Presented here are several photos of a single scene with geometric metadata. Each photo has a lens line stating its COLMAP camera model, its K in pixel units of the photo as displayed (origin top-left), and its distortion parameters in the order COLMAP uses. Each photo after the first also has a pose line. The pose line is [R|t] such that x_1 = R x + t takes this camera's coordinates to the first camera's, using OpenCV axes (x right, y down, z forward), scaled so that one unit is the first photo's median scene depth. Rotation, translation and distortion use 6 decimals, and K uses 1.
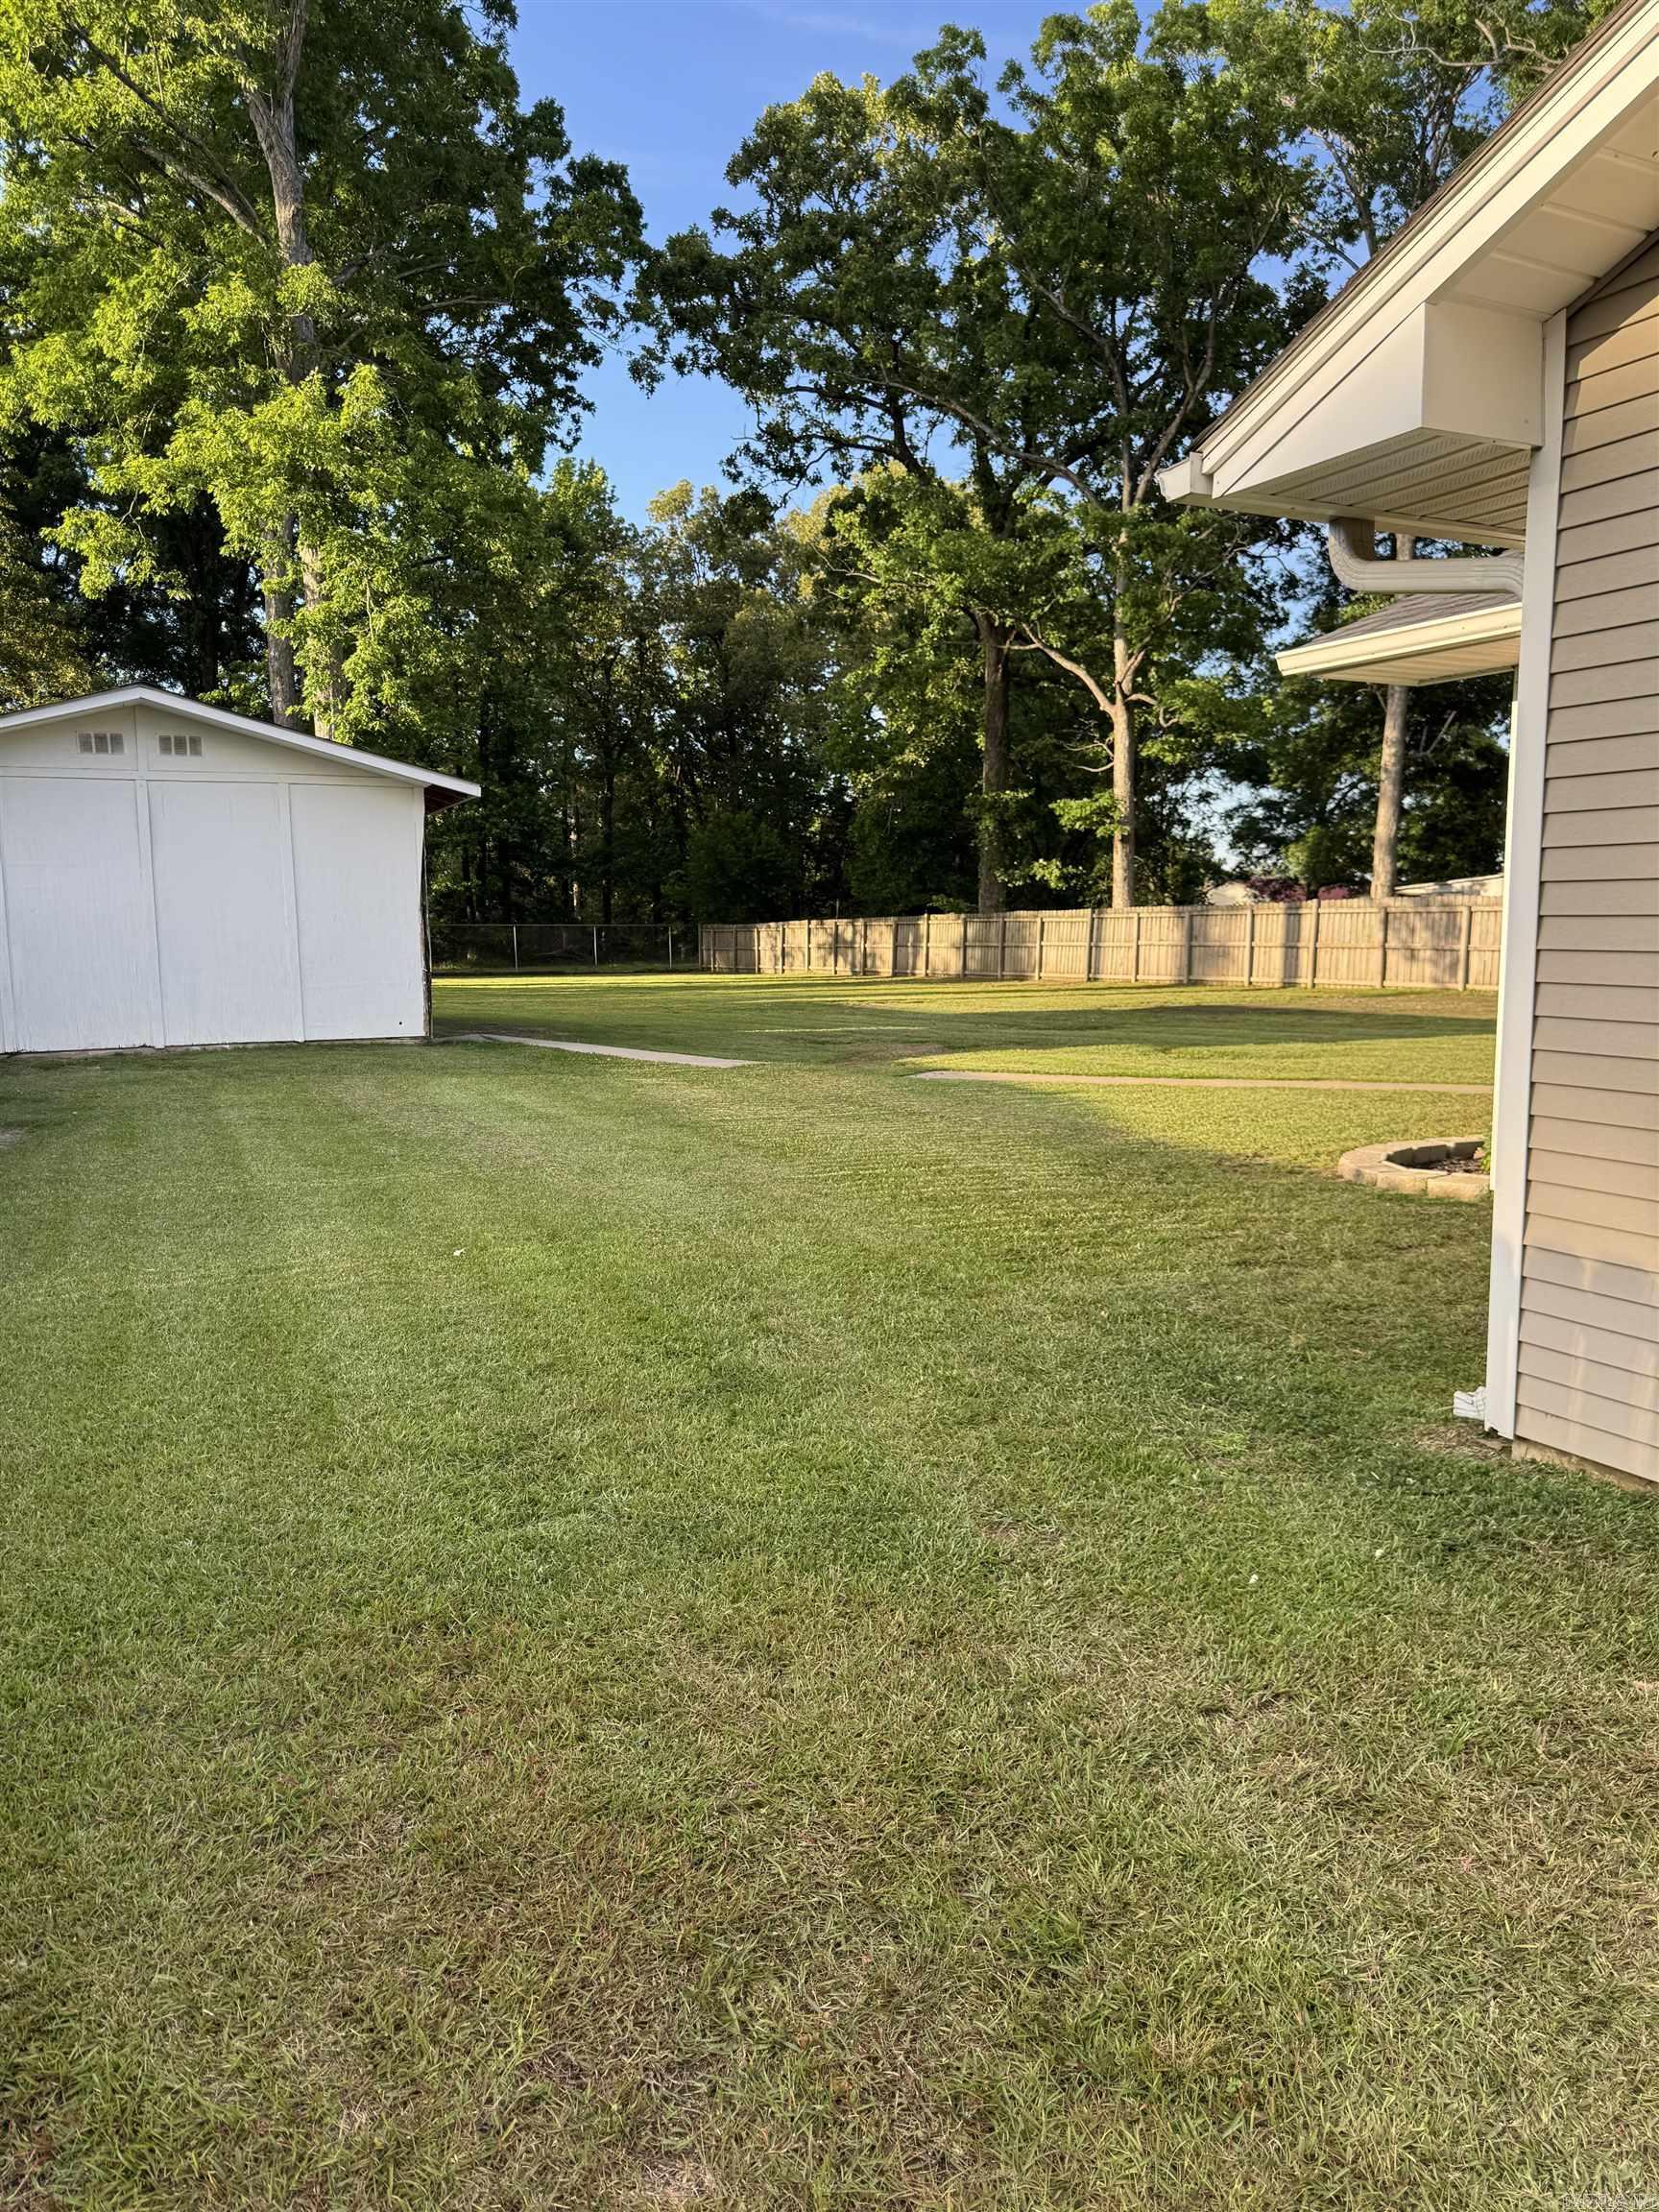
lens RADIAL K [[1566.2, 0, 829.5], [0, 1566.2, 1106.0], [0, 0, 1]] dist [0.040828, -0.002026]
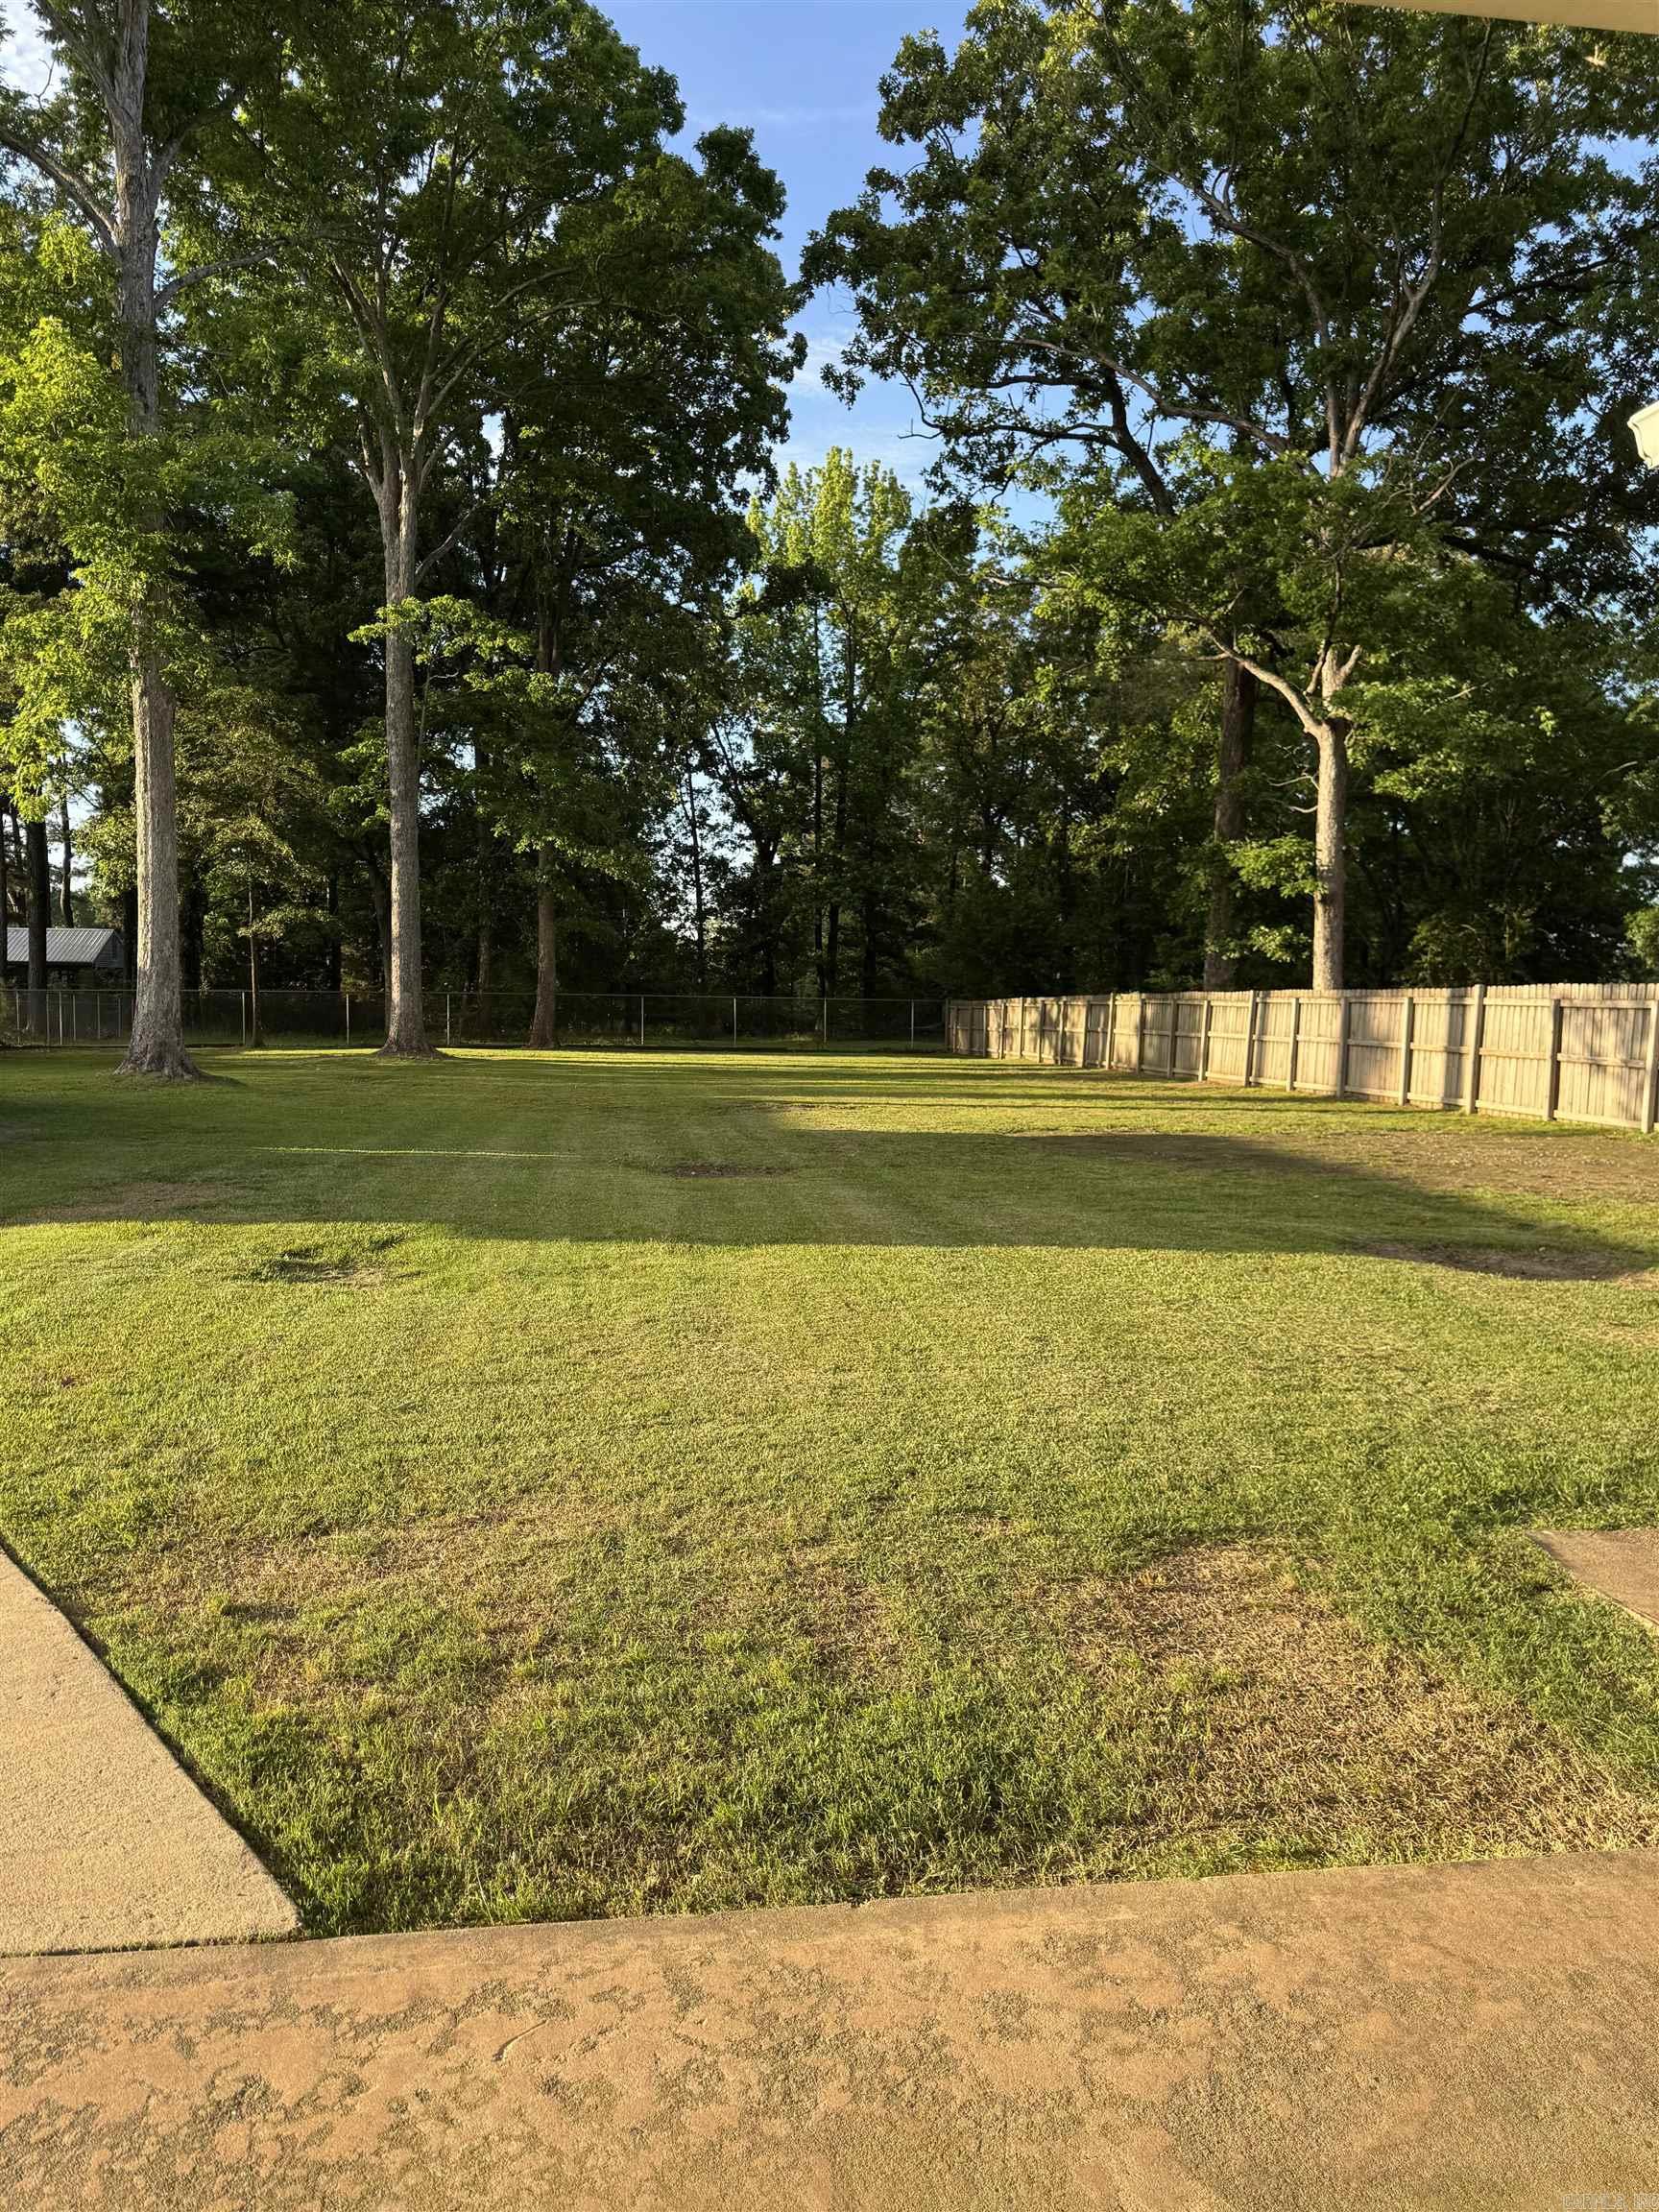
lens RADIAL K [[1566.2, 0, 829.5], [0, 1566.2, 1106.0], [0, 0, 1]] dist [0.040828, -0.002026]
pose [[0.950524, 0.042688, -0.307703, 0.192004], [-0.055789, 0.997867, -0.033901, -0.030213], [0.305599, 0.049390, 0.950878, 0.200886]]
